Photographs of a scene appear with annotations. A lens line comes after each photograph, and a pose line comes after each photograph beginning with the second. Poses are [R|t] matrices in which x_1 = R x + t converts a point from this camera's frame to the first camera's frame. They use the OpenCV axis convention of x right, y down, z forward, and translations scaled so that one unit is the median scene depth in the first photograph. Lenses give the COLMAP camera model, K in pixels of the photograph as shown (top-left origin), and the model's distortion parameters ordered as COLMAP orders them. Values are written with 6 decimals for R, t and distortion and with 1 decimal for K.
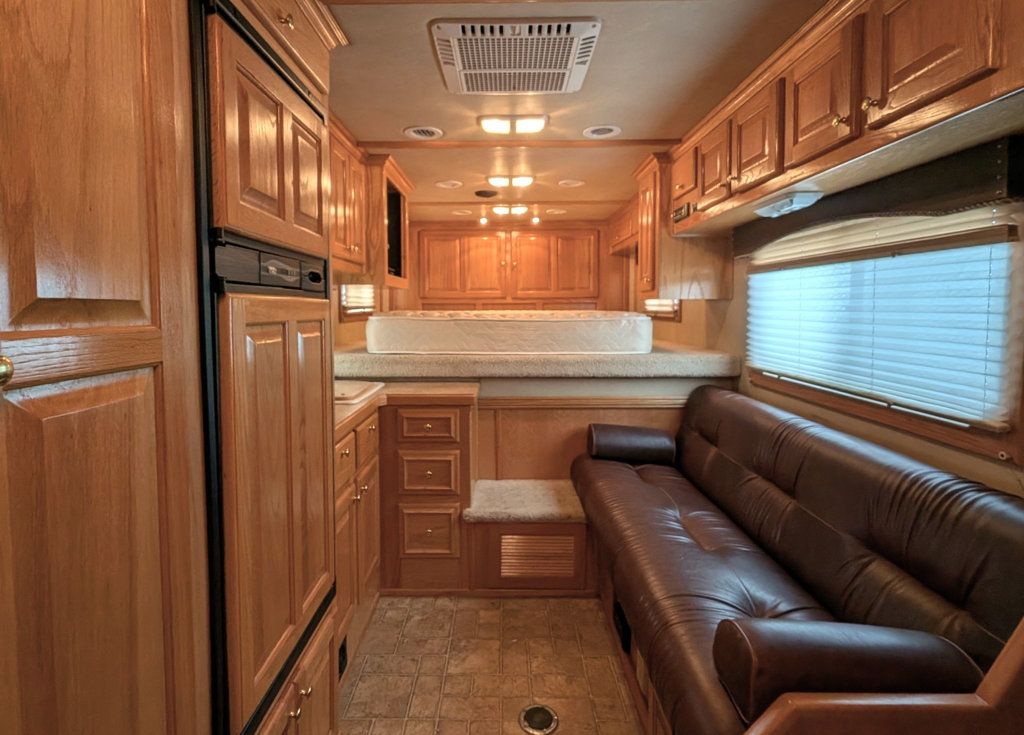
lens RADIAL K [[516.9, 0, 495.6], [0, 516.9, 331.8], [0, 0, 1]] dist [0.005218, 0.000252]
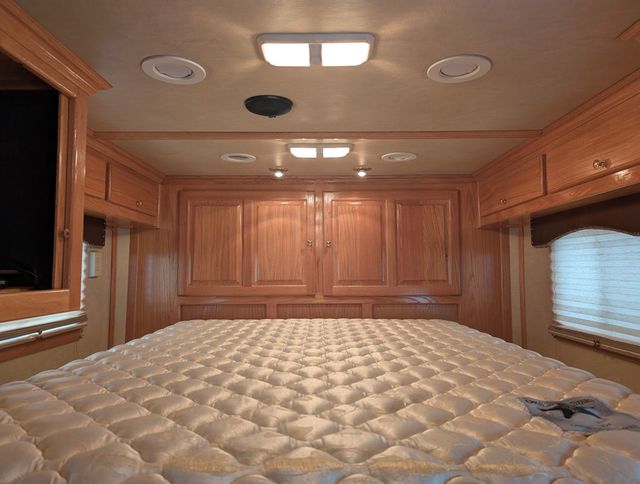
lens RADIAL K [[450.7, 0, 321.4], [0, 450.7, 240.0], [0, 0, 1]] dist [0.006802, -0.003737]
pose [[0.999819, 0.002370, 0.018879, 0.030037], [-0.000163, 0.993240, -0.116076, -0.117792], [-0.019026, 0.116052, 0.993061, 0.755741]]
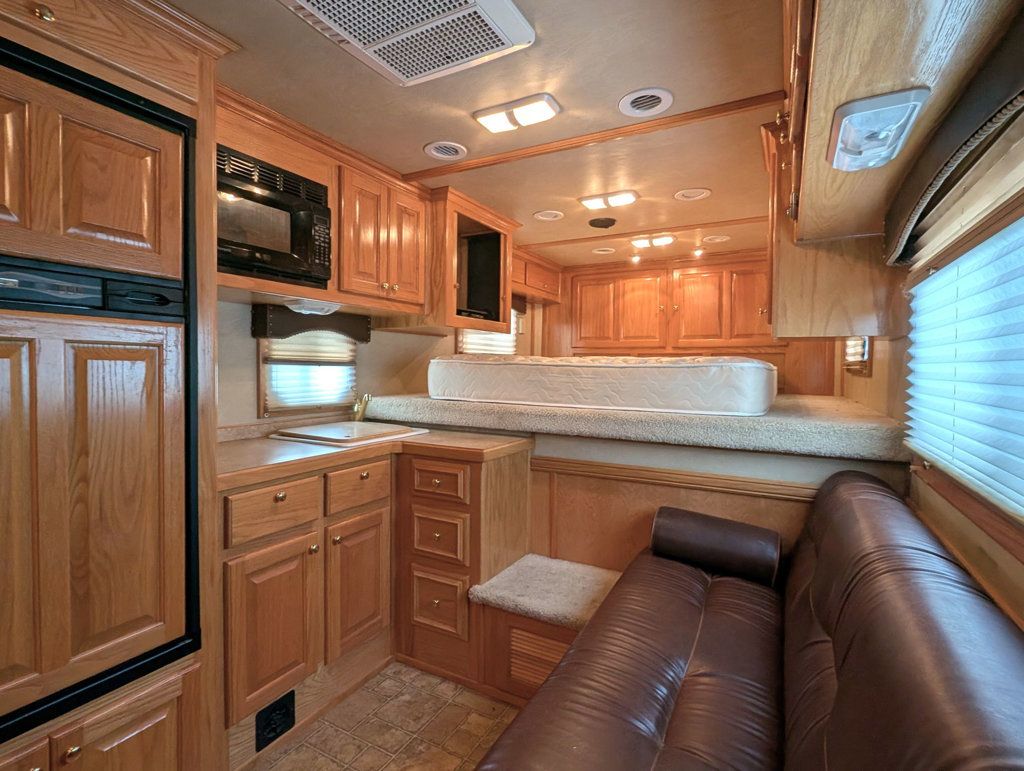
lens RADIAL K [[499.8, 0, 516.6], [0, 499.8, 378.9], [0, 0, 1]] dist [-0.001999, -0.000217]
pose [[0.886036, 0.025313, -0.462925, 0.317251], [-0.036197, 0.999237, -0.014643, 0.013743], [0.462201, 0.029731, 0.886277, 0.256963]]
